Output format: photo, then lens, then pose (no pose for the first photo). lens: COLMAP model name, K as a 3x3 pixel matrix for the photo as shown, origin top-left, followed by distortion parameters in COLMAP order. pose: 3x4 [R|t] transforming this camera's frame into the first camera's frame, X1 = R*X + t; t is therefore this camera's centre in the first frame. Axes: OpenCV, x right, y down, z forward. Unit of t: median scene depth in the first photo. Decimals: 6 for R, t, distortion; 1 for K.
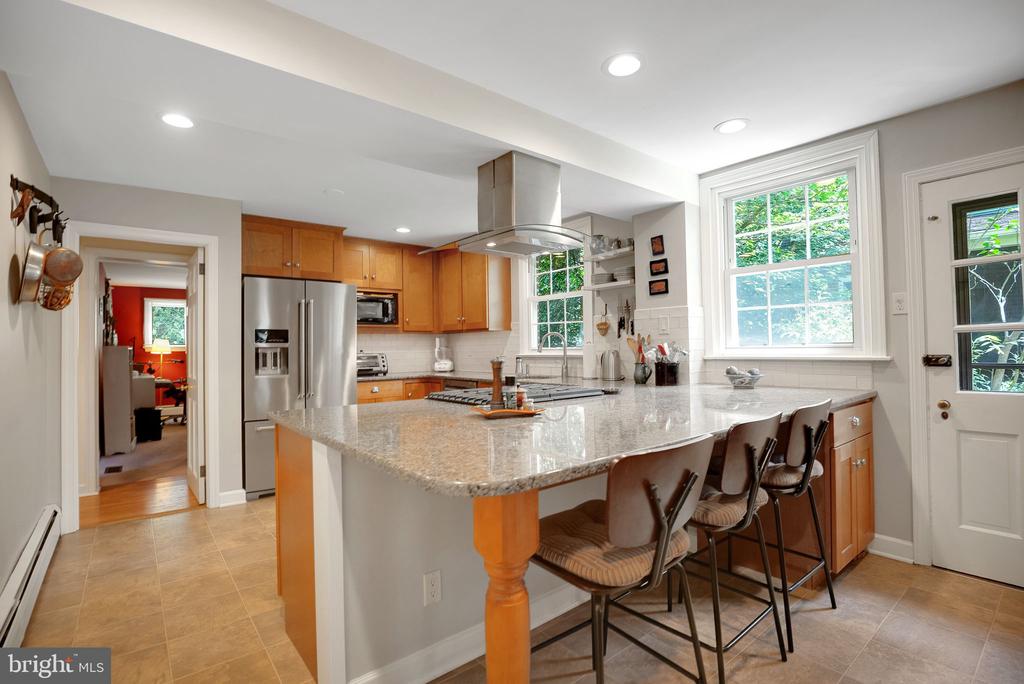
lens RADIAL K [[481.4, 0, 502.0], [0, 481.4, 339.6], [0, 0, 1]] dist [-0.030856, 0.000507]
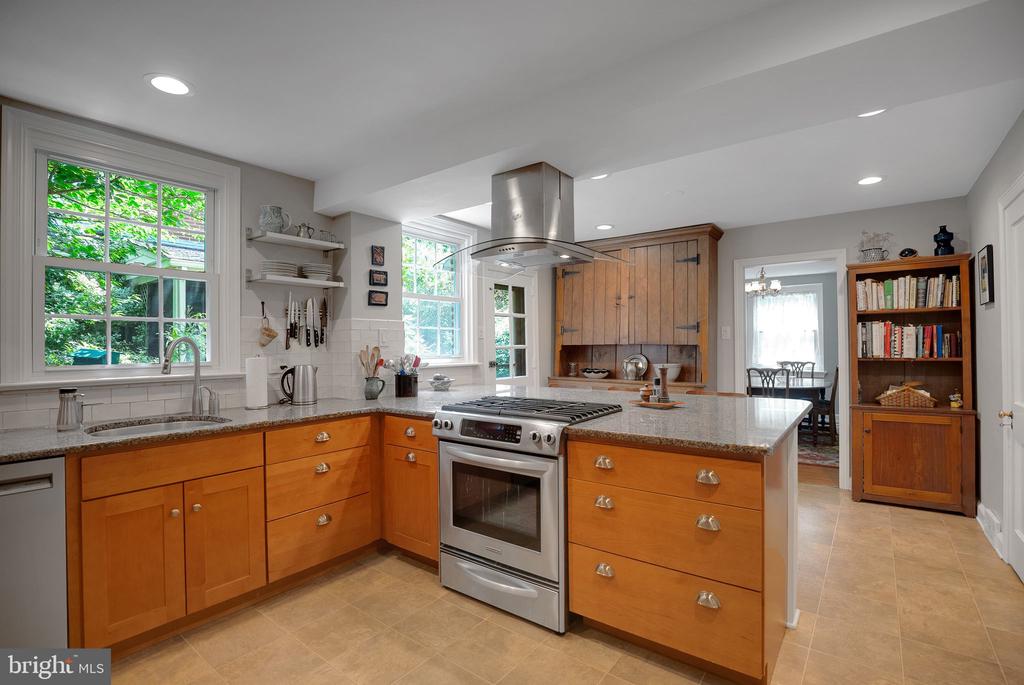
lens RADIAL K [[481.4, 0, 519.2], [0, 481.4, 342.6], [0, 0, 1]] dist [-0.030856, 0.000507]
pose [[-0.260199, 0.022845, 0.965285, -0.583892], [-0.003647, 0.999690, -0.024642, 0.003241], [-0.965548, -0.009932, -0.260035, 0.821838]]
